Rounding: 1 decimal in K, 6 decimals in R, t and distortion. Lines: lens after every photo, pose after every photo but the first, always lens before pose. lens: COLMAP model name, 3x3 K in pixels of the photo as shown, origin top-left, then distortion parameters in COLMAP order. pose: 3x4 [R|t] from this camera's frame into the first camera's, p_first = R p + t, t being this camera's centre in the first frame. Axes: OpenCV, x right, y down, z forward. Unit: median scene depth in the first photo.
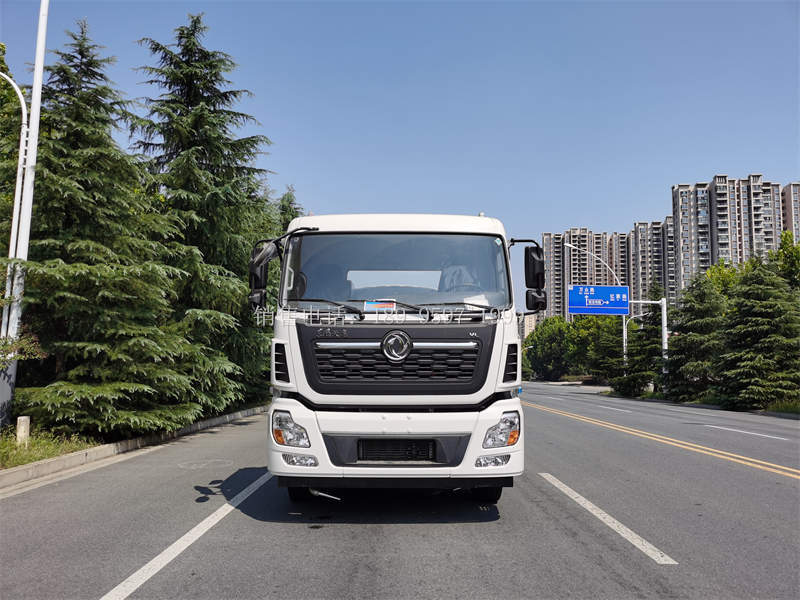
lens RADIAL K [[627.8, 0, 400.0], [0, 627.8, 300.0], [0, 0, 1]] dist [0.067035, -0.034086]
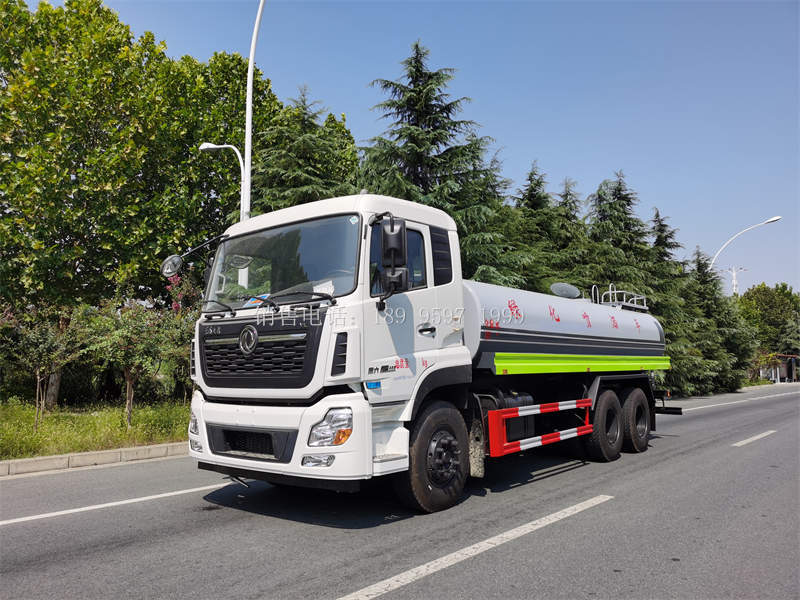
lens RADIAL K [[627.8, 0, 400.0], [0, 627.8, 300.0], [0, 0, 1]] dist [0.067035, -0.034086]
pose [[0.769260, -0.080731, -0.633815, 0.347073], [0.078099, 0.996428, -0.032130, 0.025115], [0.634144, -0.024784, 0.772817, 0.153304]]
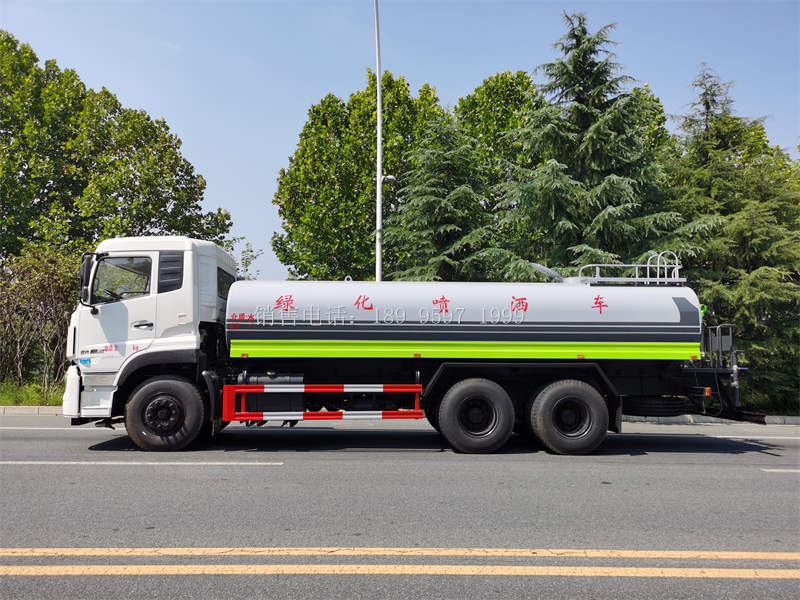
lens RADIAL K [[627.8, 0, 400.0], [0, 627.8, 300.0], [0, 0, 1]] dist [0.067035, -0.034086]
pose [[0.015272, -0.103038, -0.994560, 0.724289], [0.094661, 0.990358, -0.101149, 0.097273], [0.995392, -0.092601, 0.024878, 0.745117]]
